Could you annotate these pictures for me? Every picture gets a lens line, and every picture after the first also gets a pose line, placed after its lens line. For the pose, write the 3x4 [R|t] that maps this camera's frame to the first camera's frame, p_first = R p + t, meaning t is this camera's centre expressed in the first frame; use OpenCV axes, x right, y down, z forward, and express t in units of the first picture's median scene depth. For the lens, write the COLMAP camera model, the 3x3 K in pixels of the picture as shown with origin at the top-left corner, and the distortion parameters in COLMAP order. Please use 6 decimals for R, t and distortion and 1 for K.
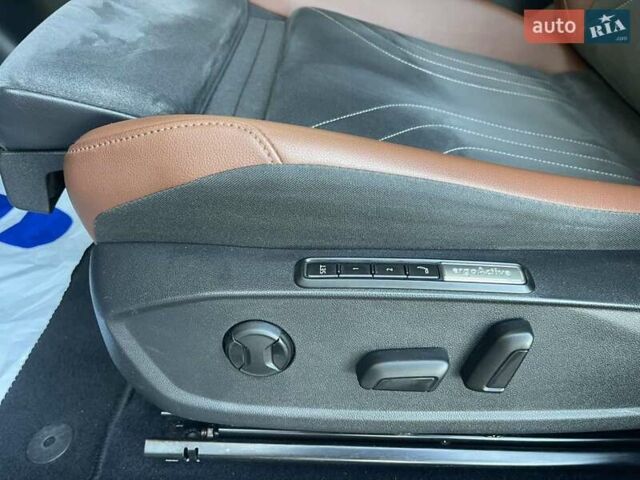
lens RADIAL K [[485.9, 0, 315.8], [0, 485.9, 239.2], [0, 0, 1]] dist [0.075812, -0.108608]
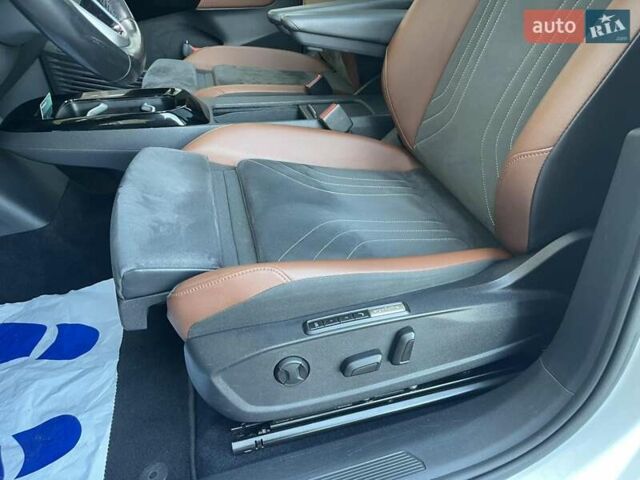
lens RADIAL K [[485.9, 0, 315.8], [0, 485.9, 239.2], [0, 0, 1]] dist [0.075812, -0.108608]
pose [[0.963588, -0.194773, 0.183197, -0.284063], [0.211217, 0.974572, -0.074816, -0.133189], [-0.163967, 0.110787, 0.980225, -1.045093]]
